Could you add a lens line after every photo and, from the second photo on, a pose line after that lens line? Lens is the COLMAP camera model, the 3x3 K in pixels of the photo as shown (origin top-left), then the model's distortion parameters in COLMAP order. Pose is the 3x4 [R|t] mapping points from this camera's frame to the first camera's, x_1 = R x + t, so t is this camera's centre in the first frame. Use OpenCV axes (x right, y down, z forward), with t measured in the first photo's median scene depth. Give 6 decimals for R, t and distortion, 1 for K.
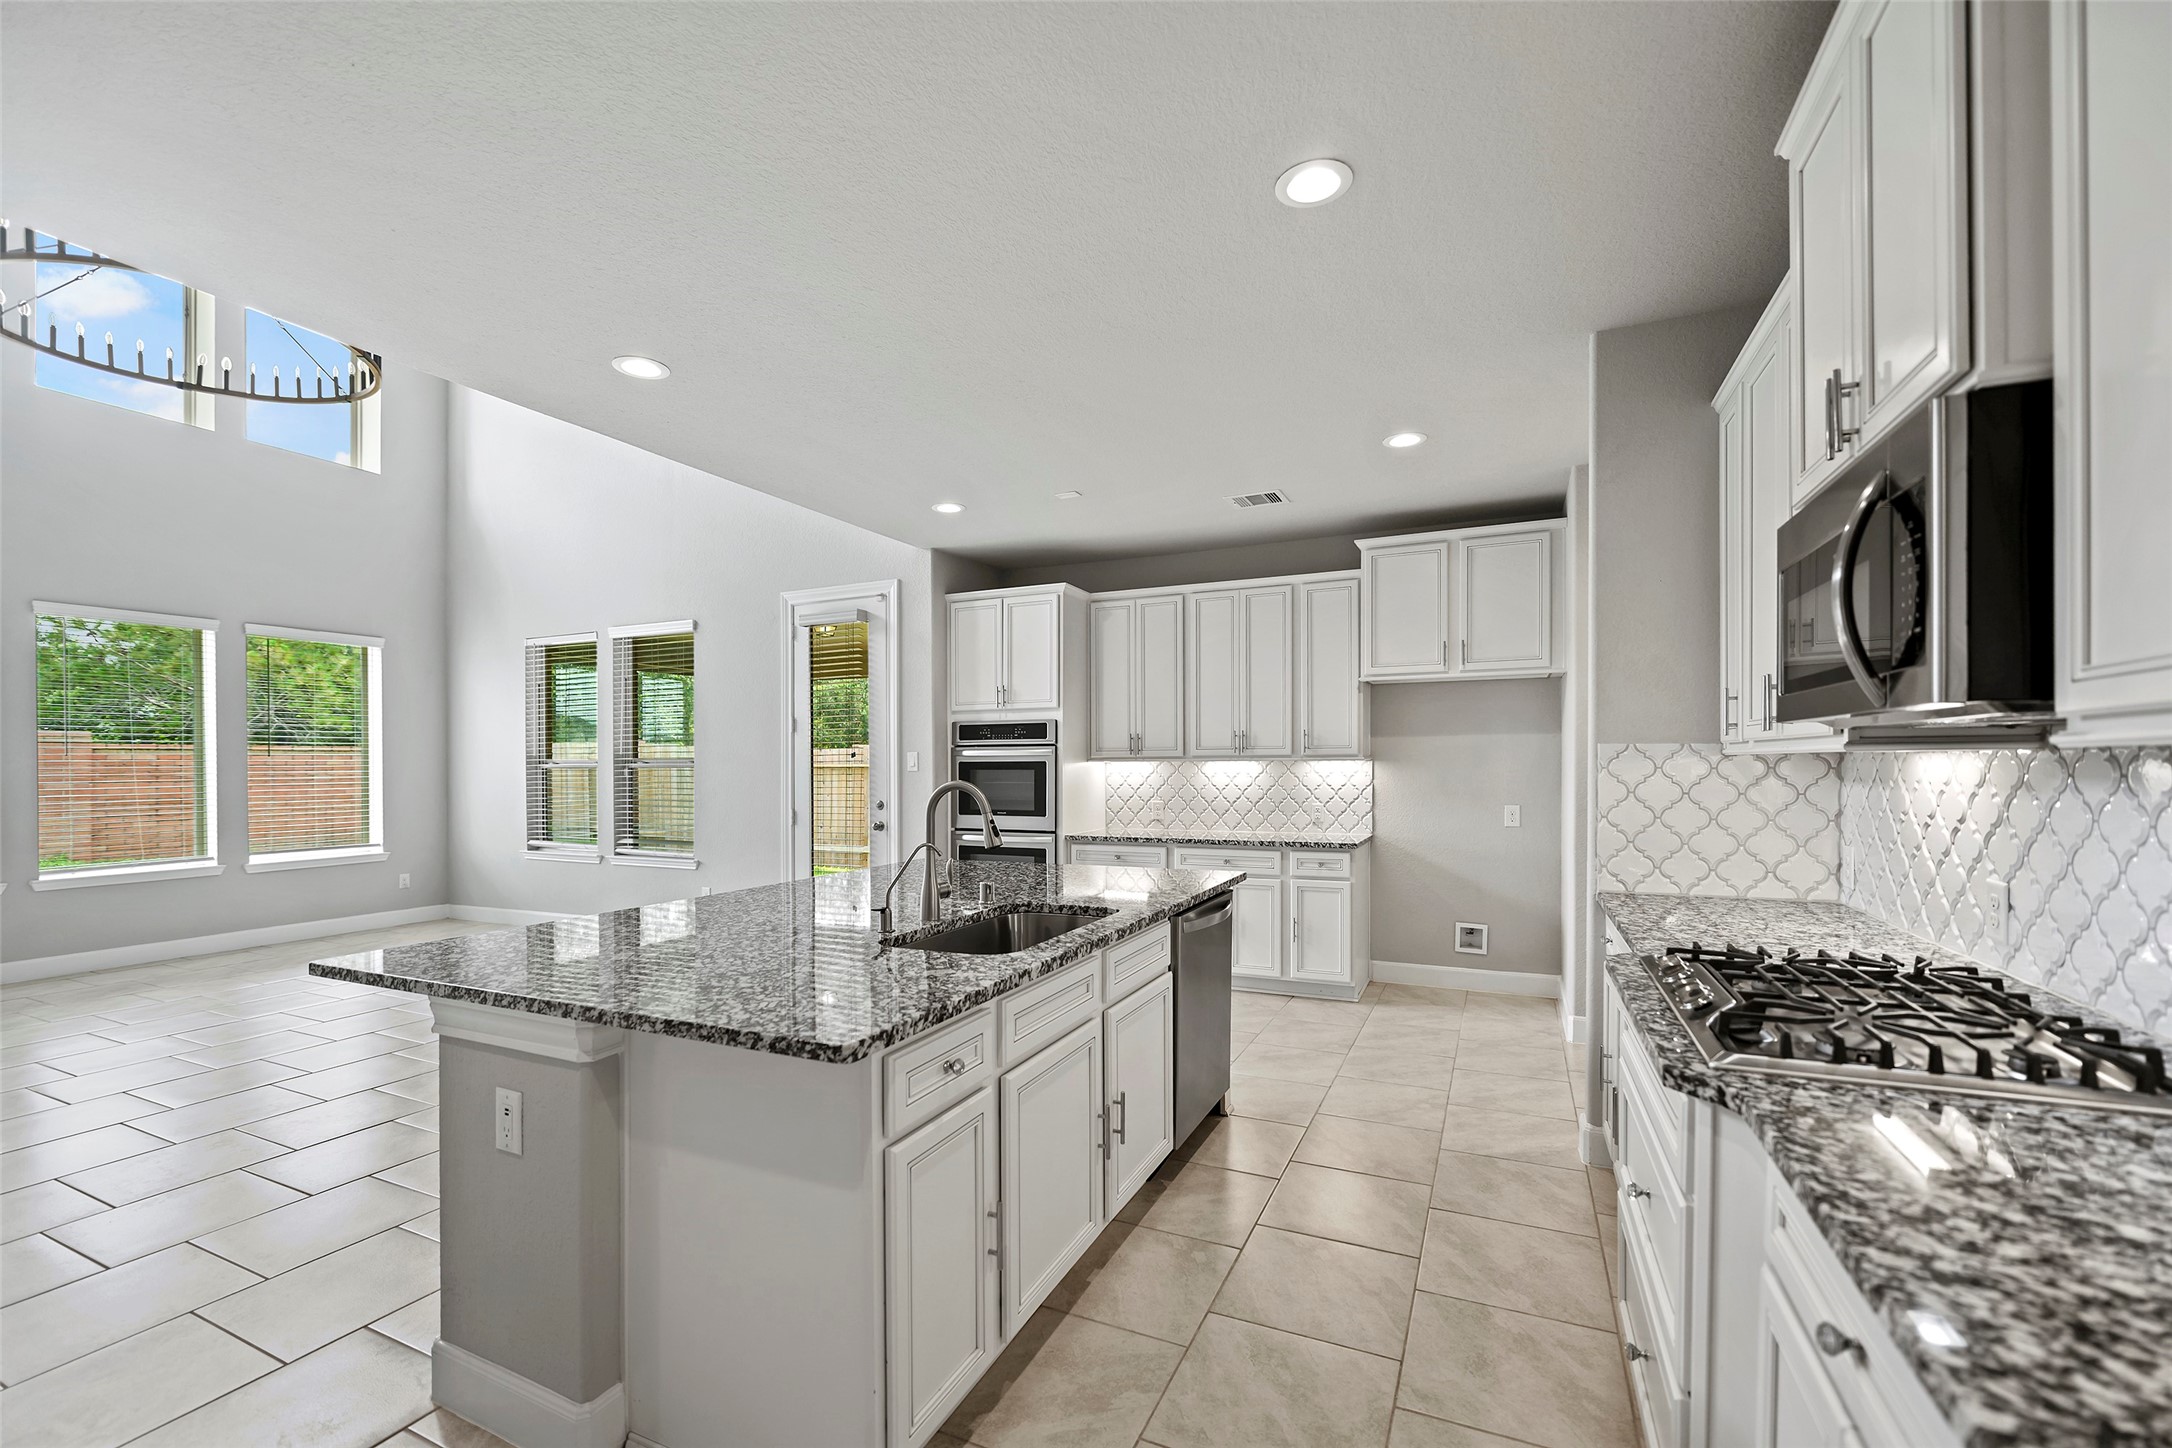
lens RADIAL K [[888.9, 0, 1091.4], [0, 888.9, 762.1], [0, 0, 1]] dist [-0.004746, 0.000279]
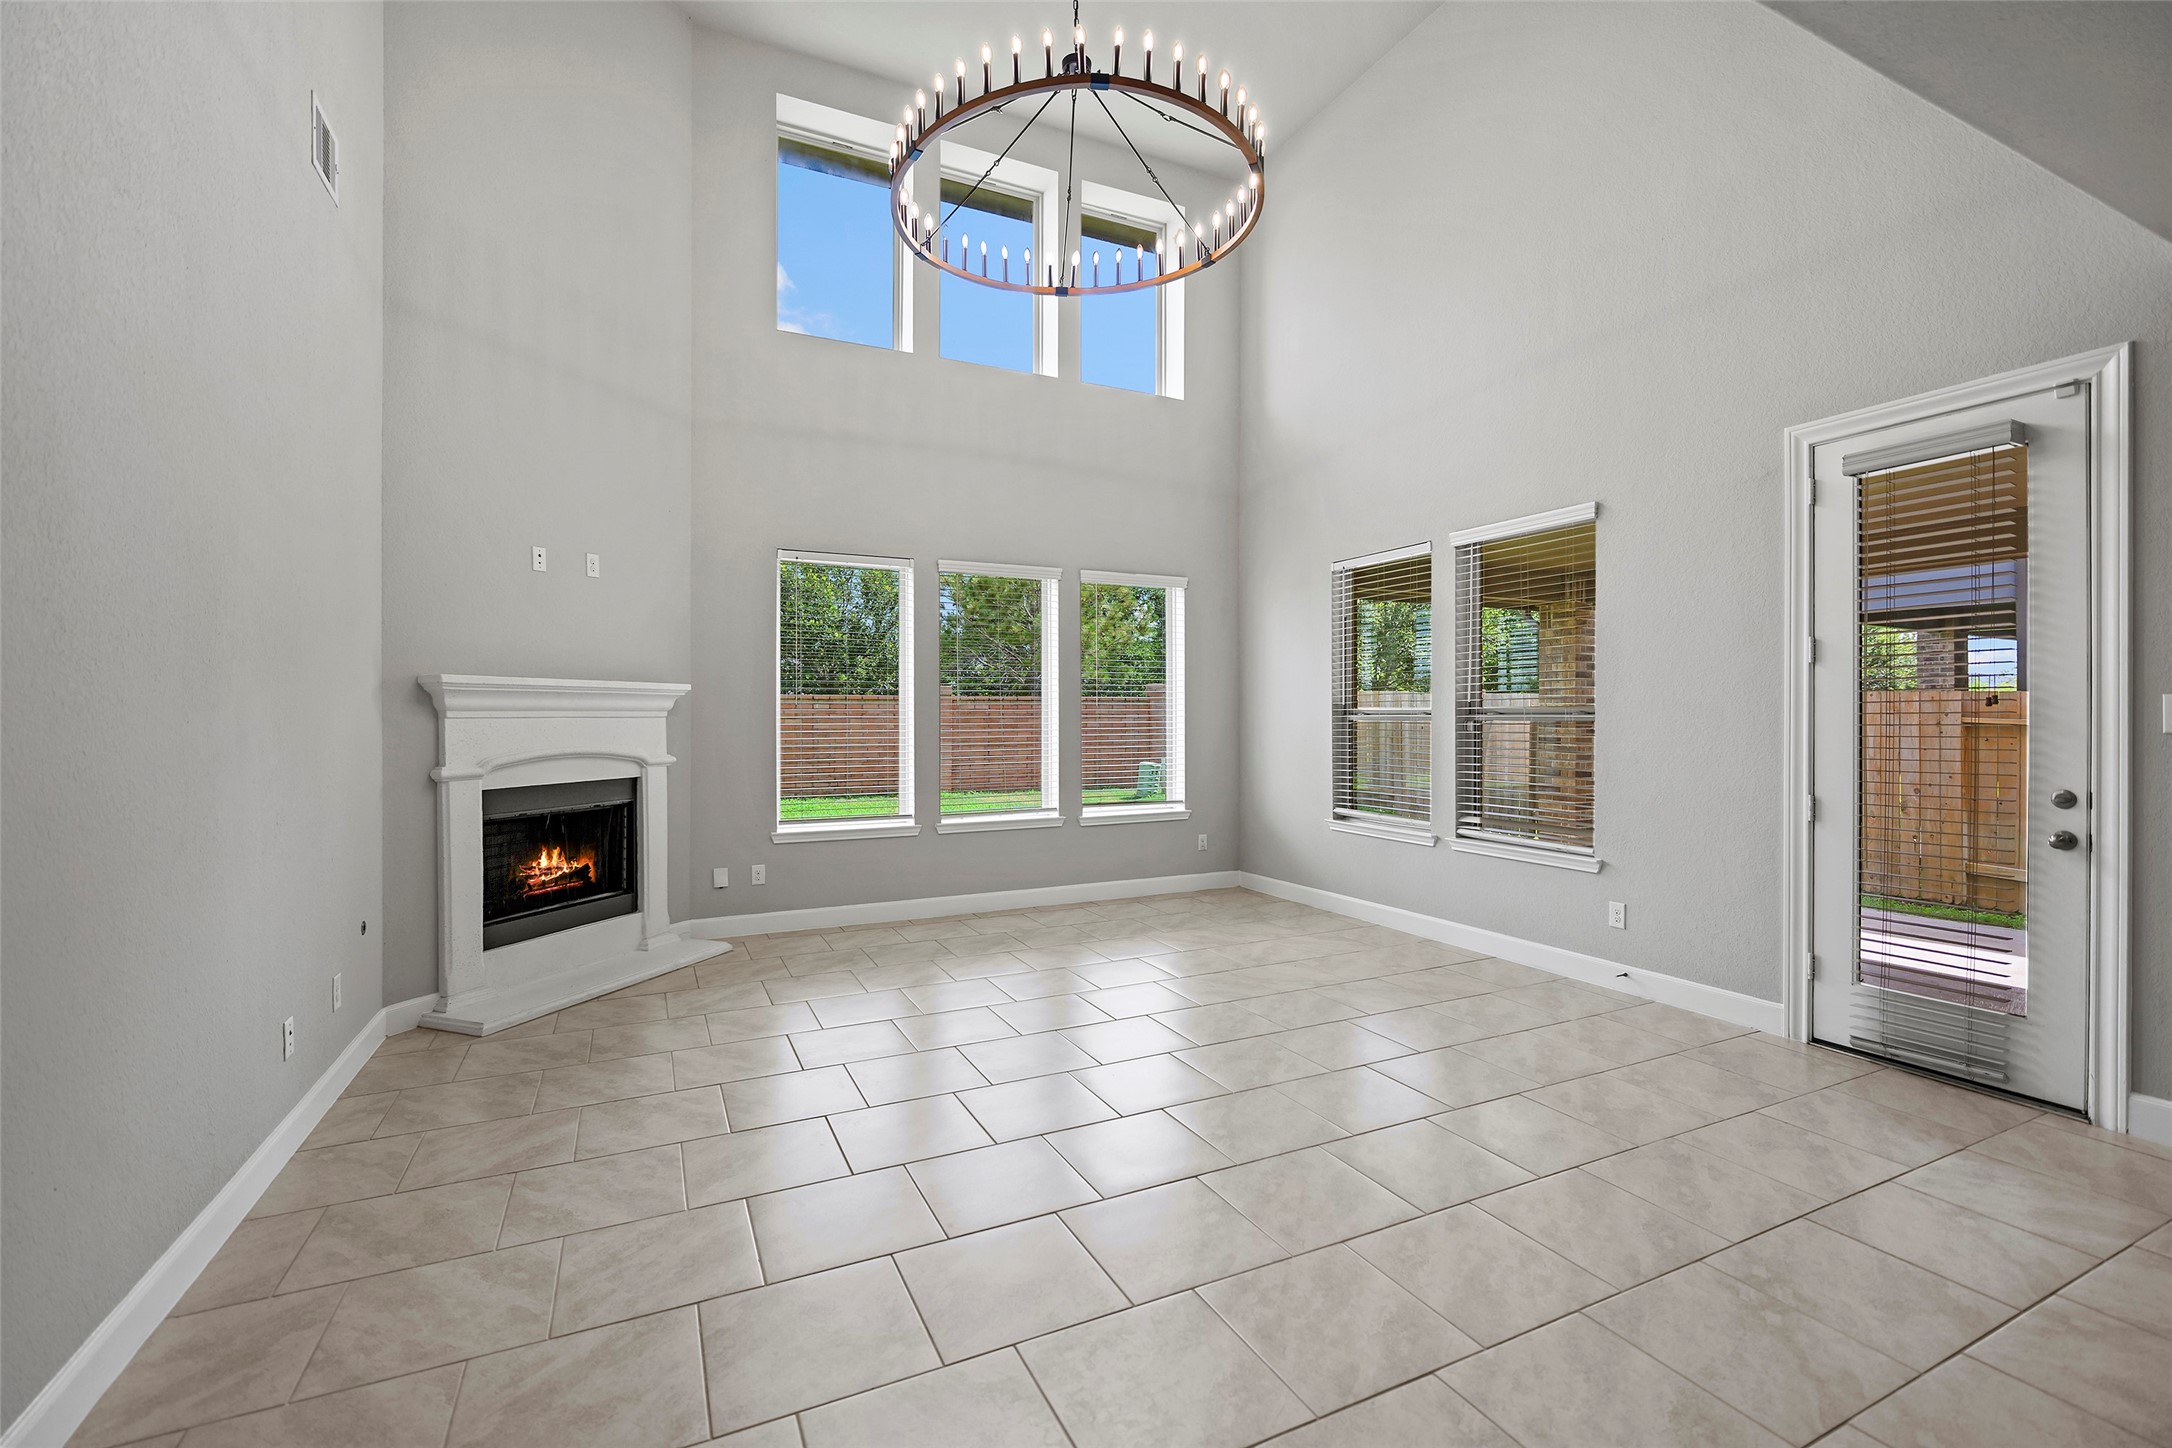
lens RADIAL K [[927.8, 0, 1088.2], [0, 927.8, 718.6], [0, 0, 1]] dist [-0.008736, 0.000016]
pose [[0.773959, 0.006826, -0.633198, -0.349249], [-0.002242, 0.999965, 0.008040, -0.000960], [0.633231, -0.004803, 0.773948, 0.249153]]
